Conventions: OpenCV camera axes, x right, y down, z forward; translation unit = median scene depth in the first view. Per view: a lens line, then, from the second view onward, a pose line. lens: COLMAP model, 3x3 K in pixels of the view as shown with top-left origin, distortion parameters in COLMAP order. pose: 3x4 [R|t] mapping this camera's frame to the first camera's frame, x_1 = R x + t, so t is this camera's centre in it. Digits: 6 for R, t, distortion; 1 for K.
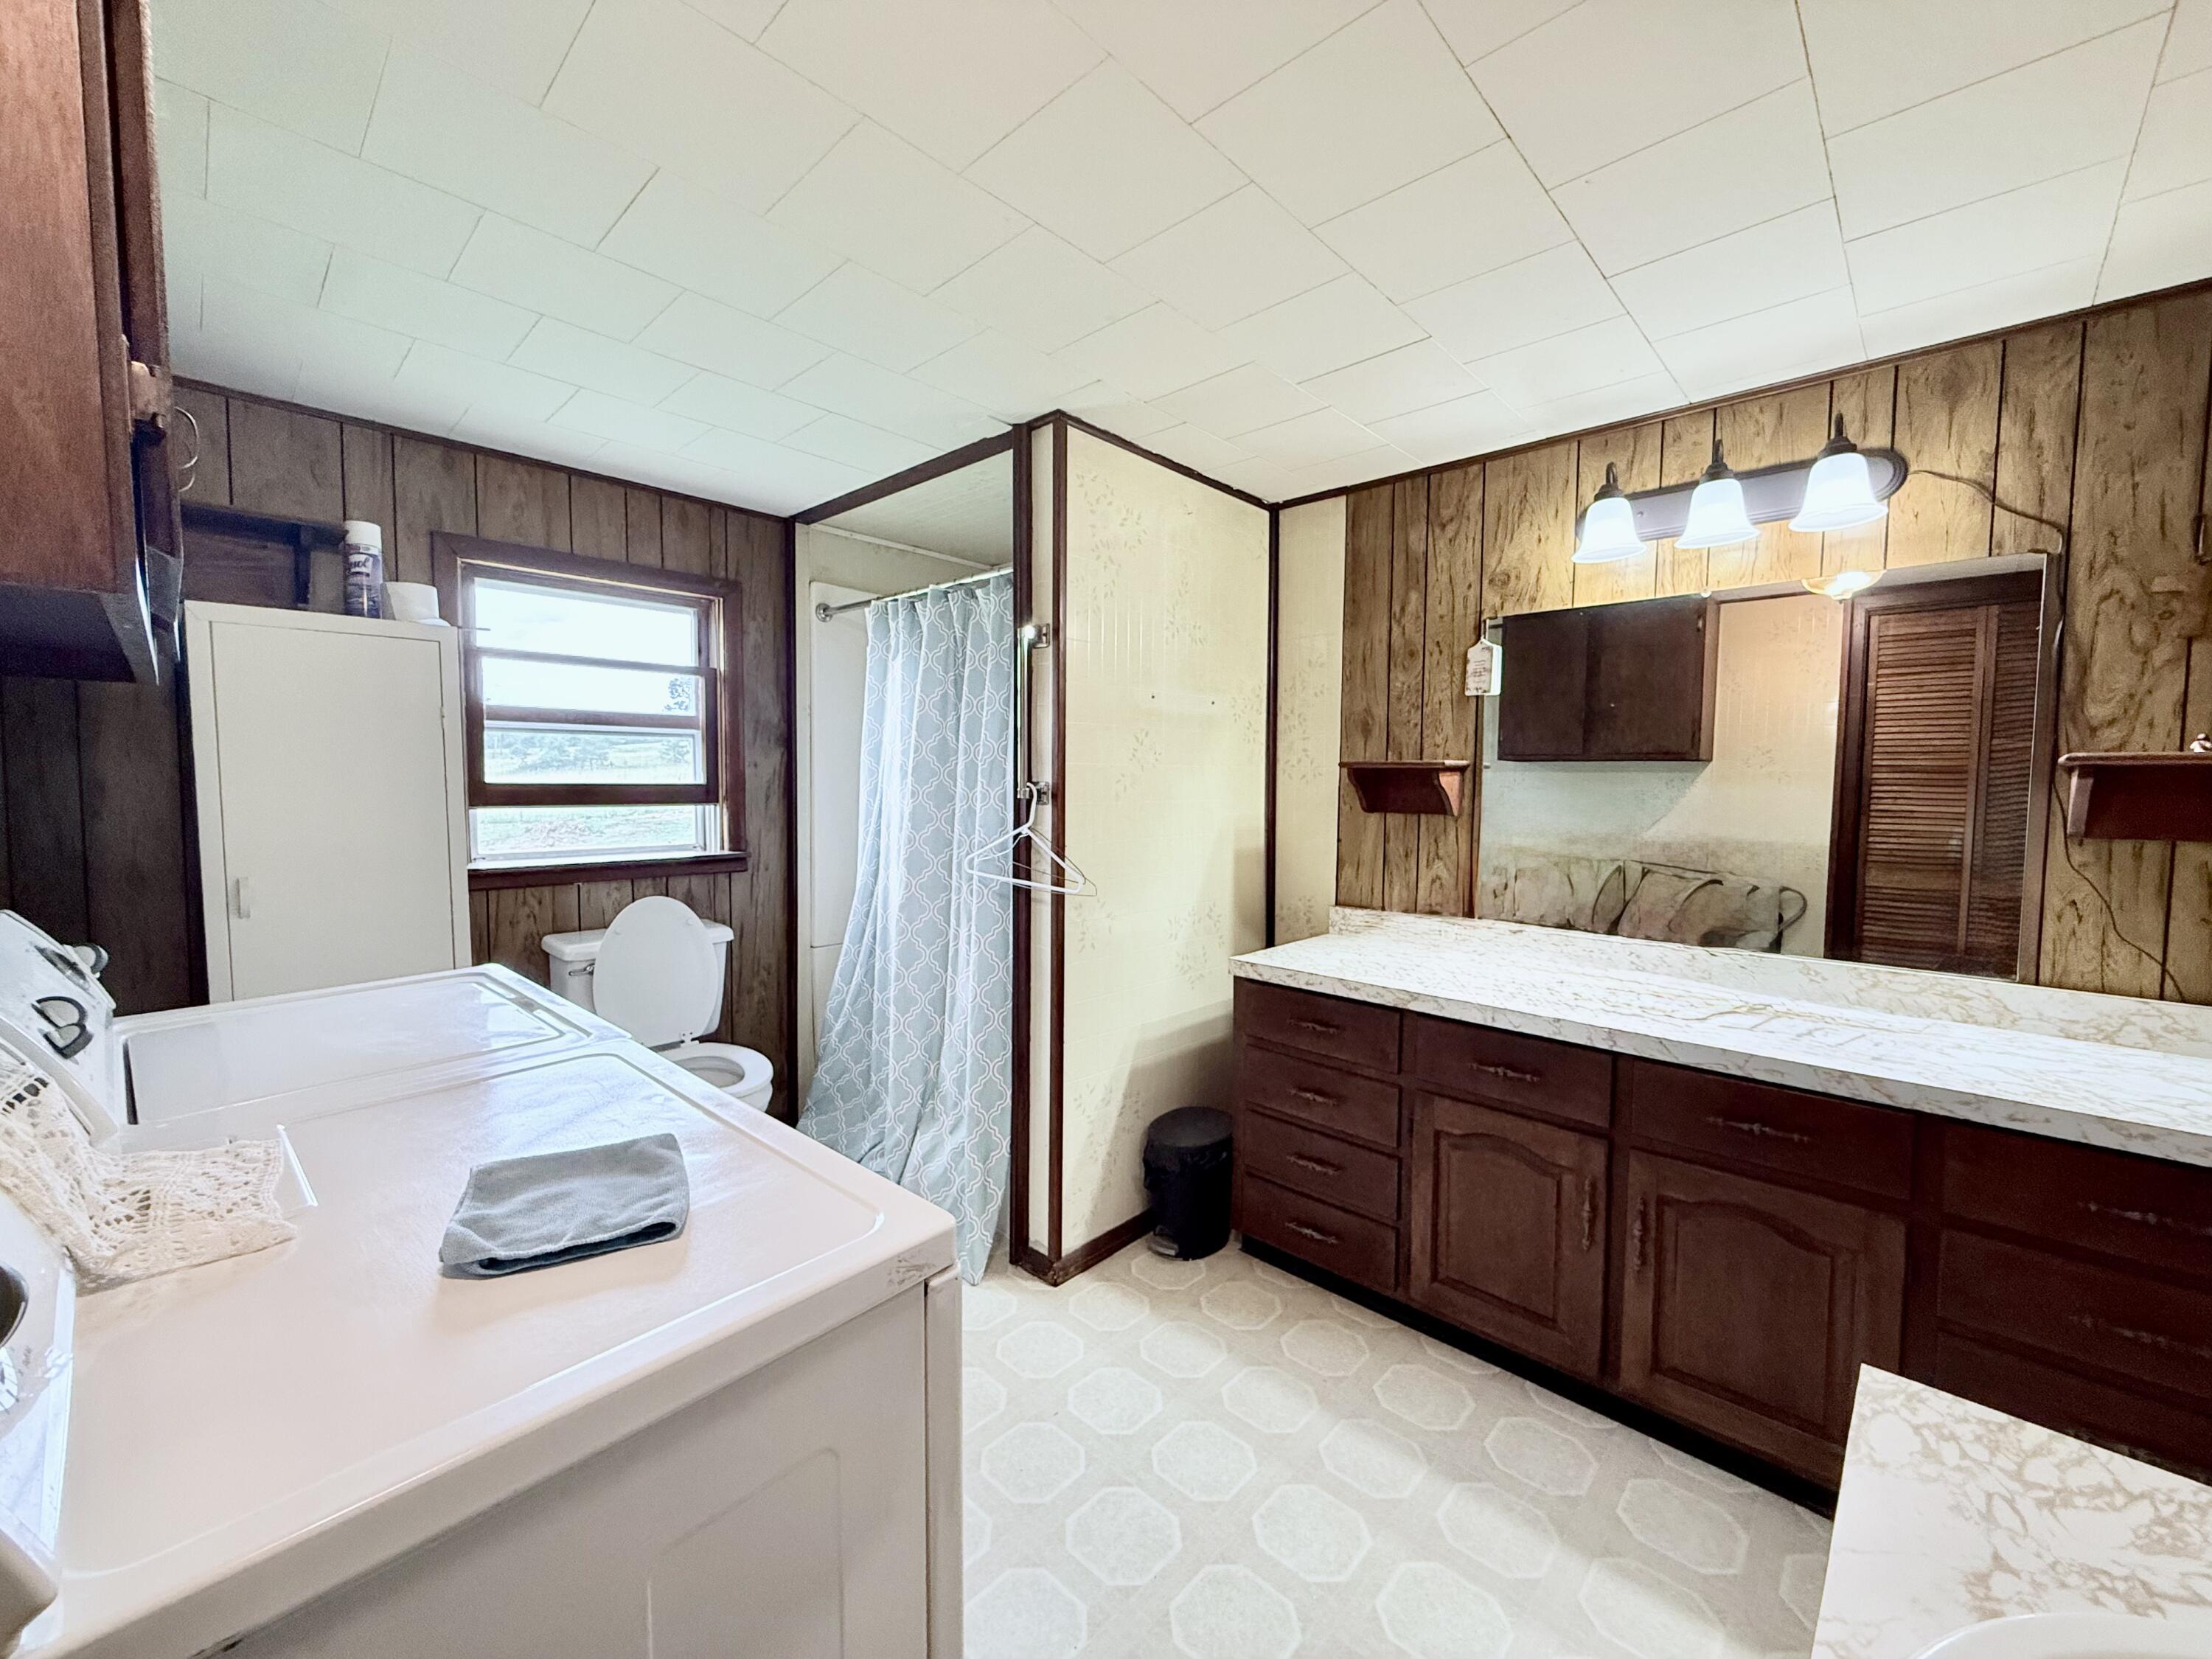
lens RADIAL K [[879.2, 0, 1099.8], [0, 879.2, 829.4], [0, 0, 1]] dist [-0.001689, 0.000345]
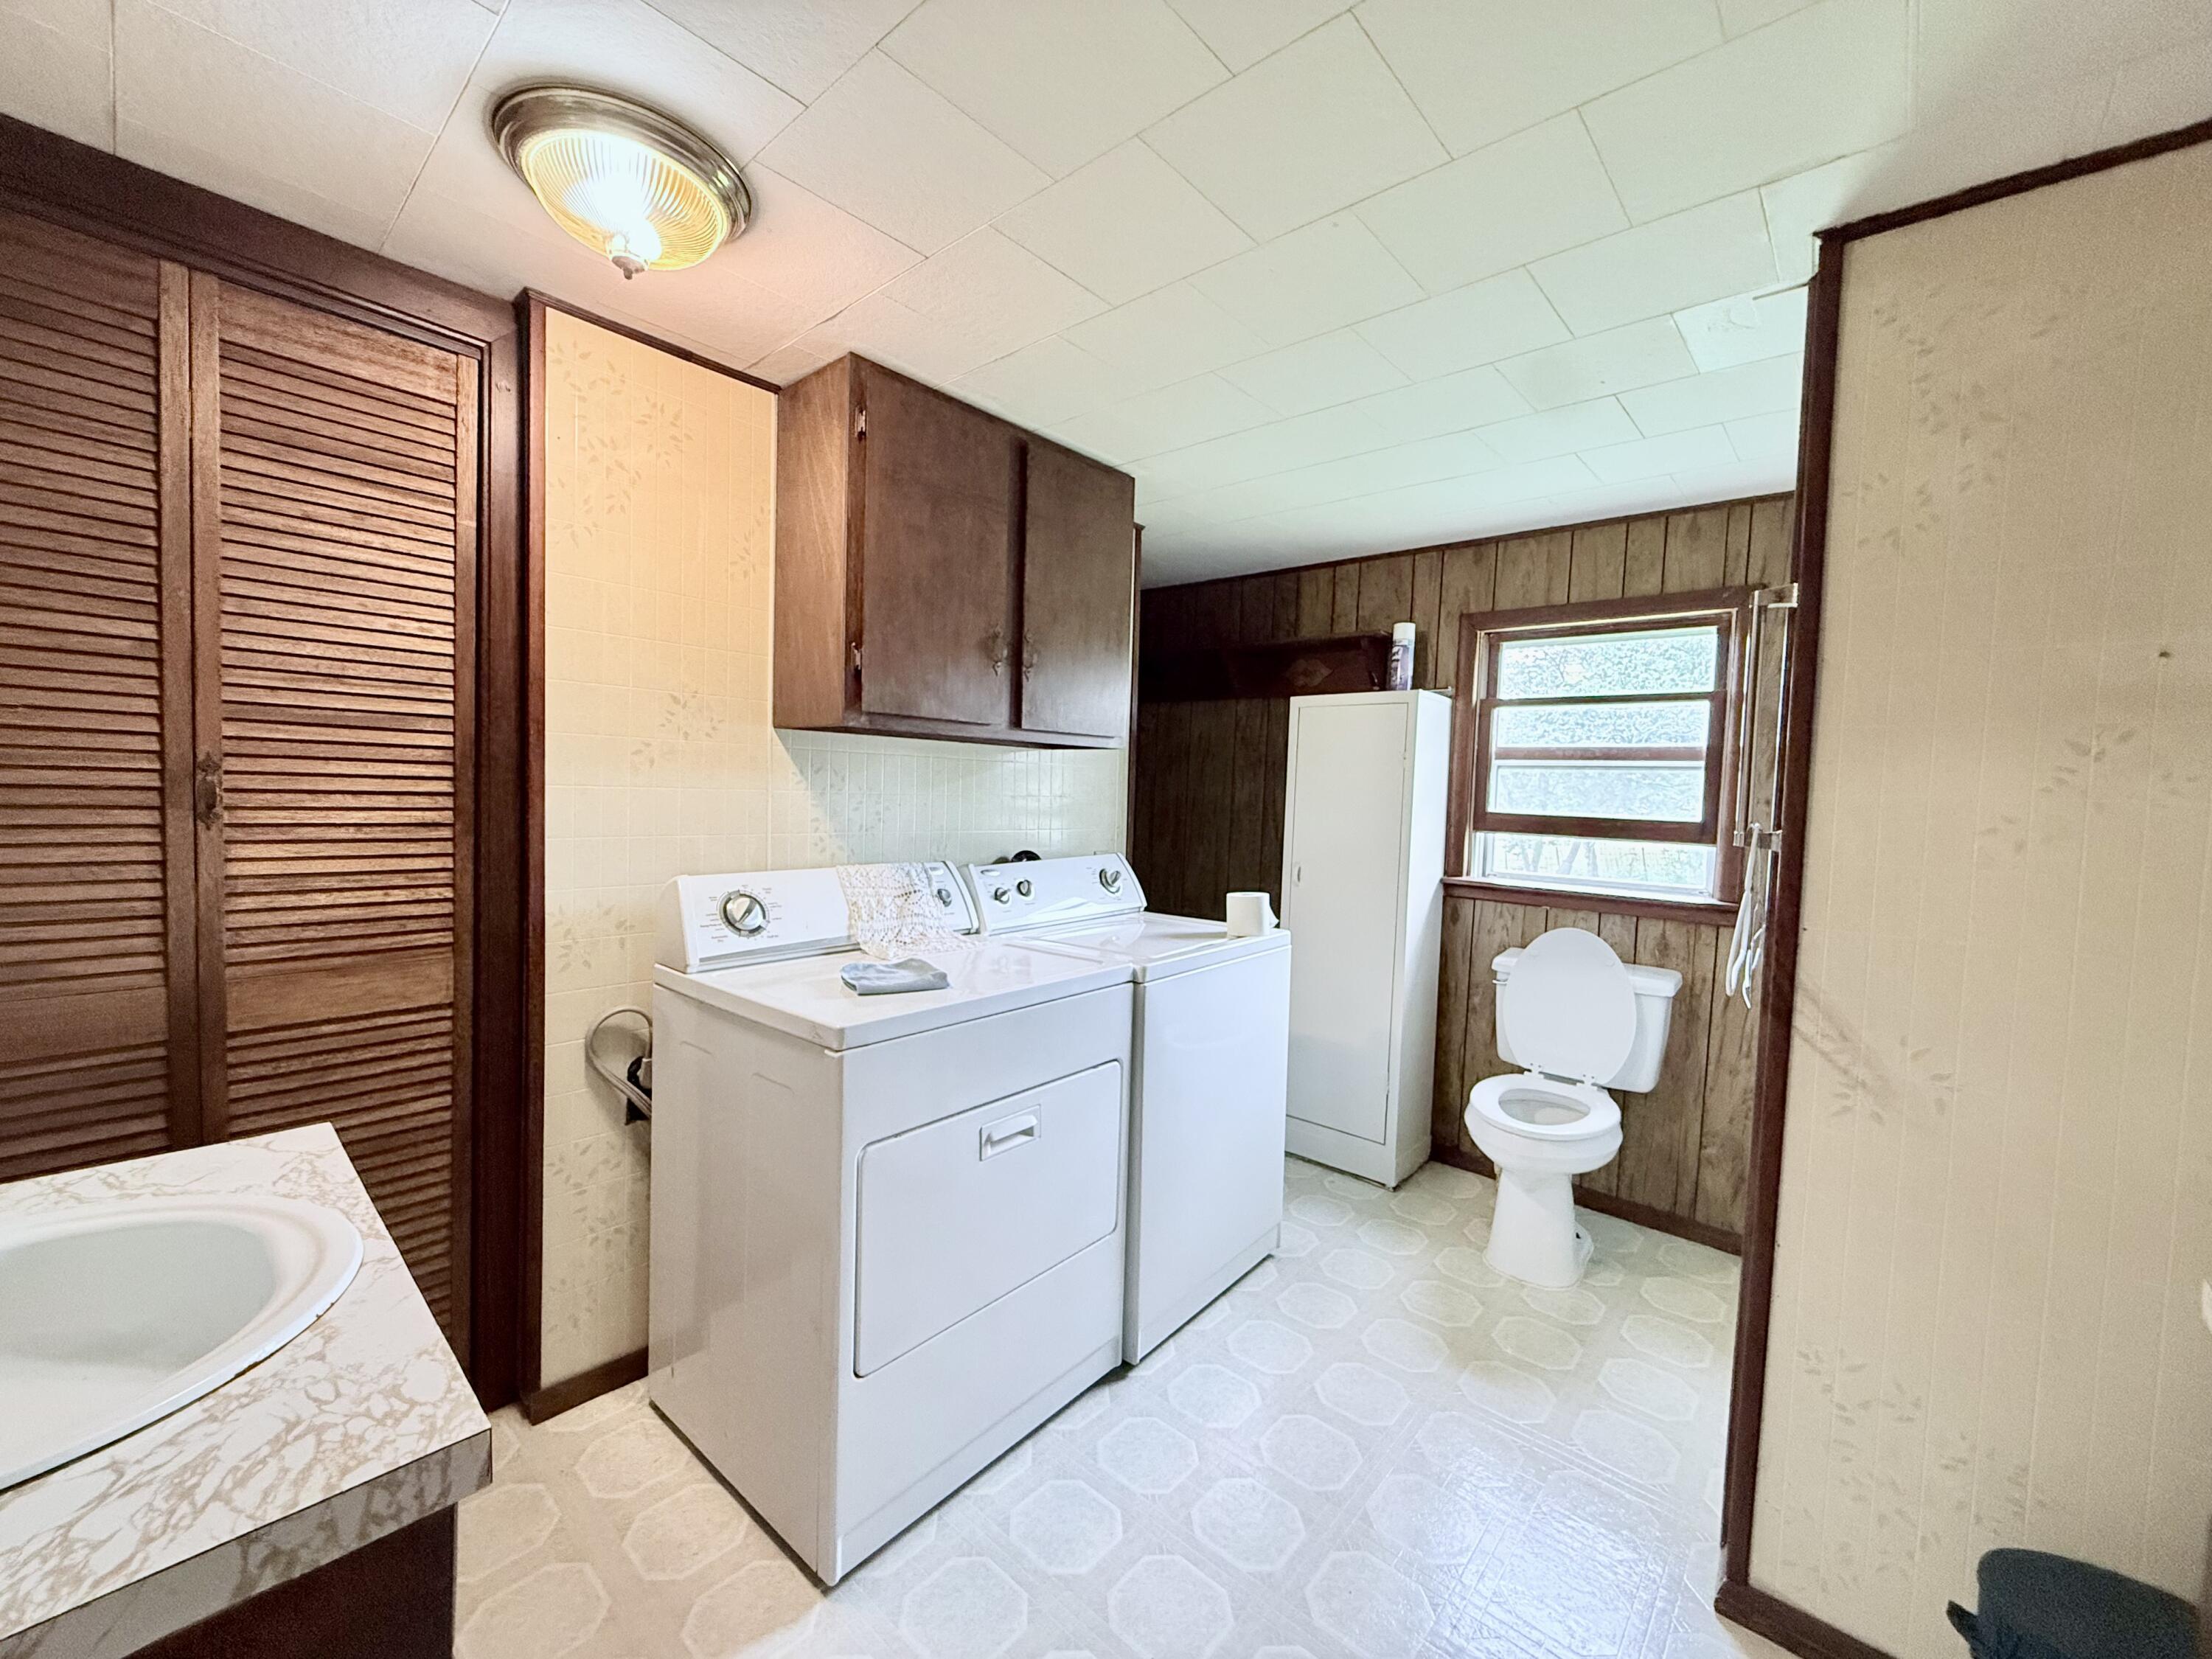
lens RADIAL K [[879.2, 0, 1099.8], [0, 879.2, 829.4], [0, 0, 1]] dist [-0.001689, 0.000345]
pose [[0.033555, 0.041837, -0.998561, 0.479500], [-0.096232, 0.994617, 0.038438, -0.023009], [0.994793, 0.094803, 0.037401, 0.416858]]
